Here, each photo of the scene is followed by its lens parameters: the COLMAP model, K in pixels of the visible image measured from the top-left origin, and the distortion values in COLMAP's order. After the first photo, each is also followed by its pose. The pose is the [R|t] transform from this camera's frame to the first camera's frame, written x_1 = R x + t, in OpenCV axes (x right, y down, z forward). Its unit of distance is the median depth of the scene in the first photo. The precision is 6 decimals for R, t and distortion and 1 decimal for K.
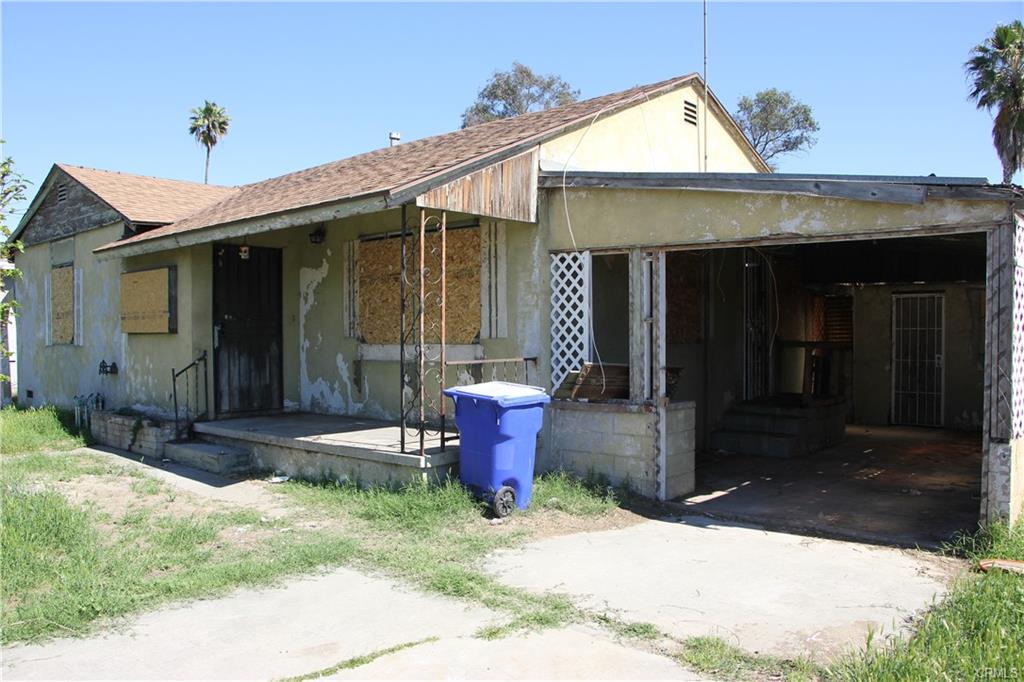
lens RADIAL K [[834.6, 0, 505.8], [0, 834.6, 357.7], [0, 0, 1]] dist [-0.192867, 0.157011]
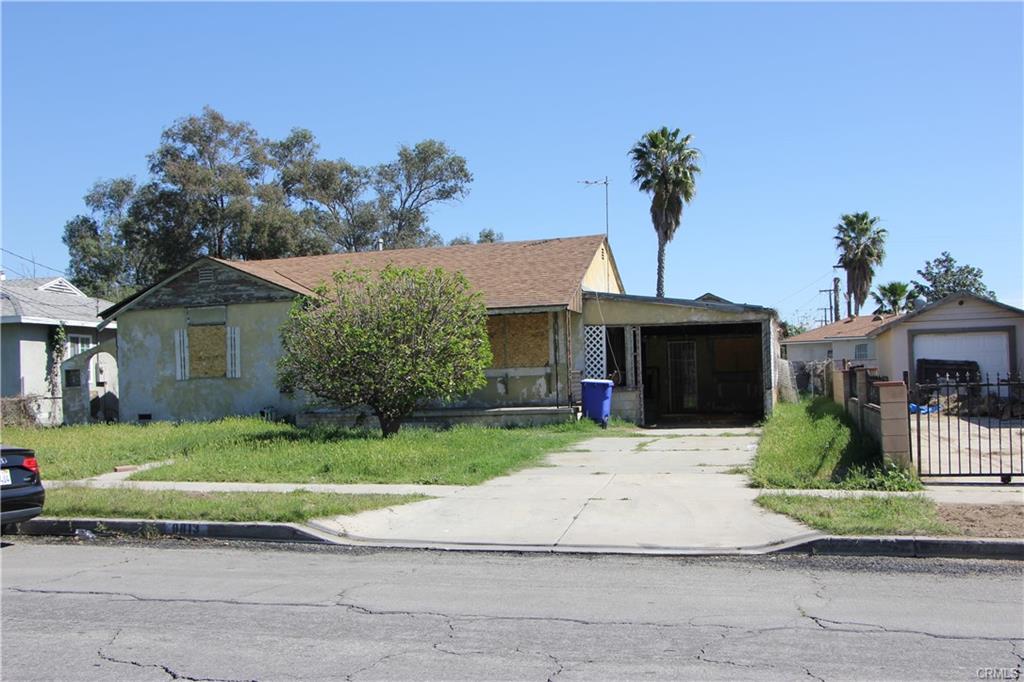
lens RADIAL K [[1014.6, 0, 509.9], [0, 1014.6, 353.2], [0, 0, 1]] dist [-0.123637, 0.238807]
pose [[0.890266, -0.009364, 0.455344, -0.987565], [0.038788, 0.997715, -0.055319, 0.068336], [-0.453785, 0.066911, 0.888595, -0.981099]]
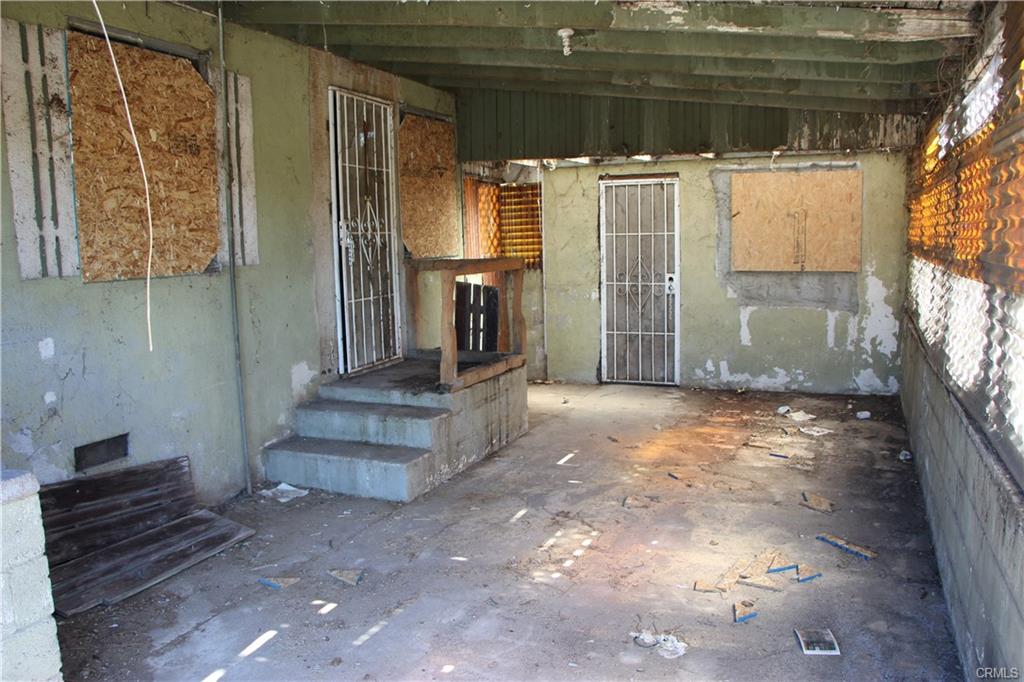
lens RADIAL K [[834.6, 0, 505.8], [0, 834.6, 357.7], [0, 0, 1]] dist [-0.192867, 0.157011]
pose [[0.942127, -0.064135, 0.329063, 0.207623], [0.028944, 0.993427, 0.110750, -0.015290], [-0.334003, -0.094816, 0.937791, 0.443238]]
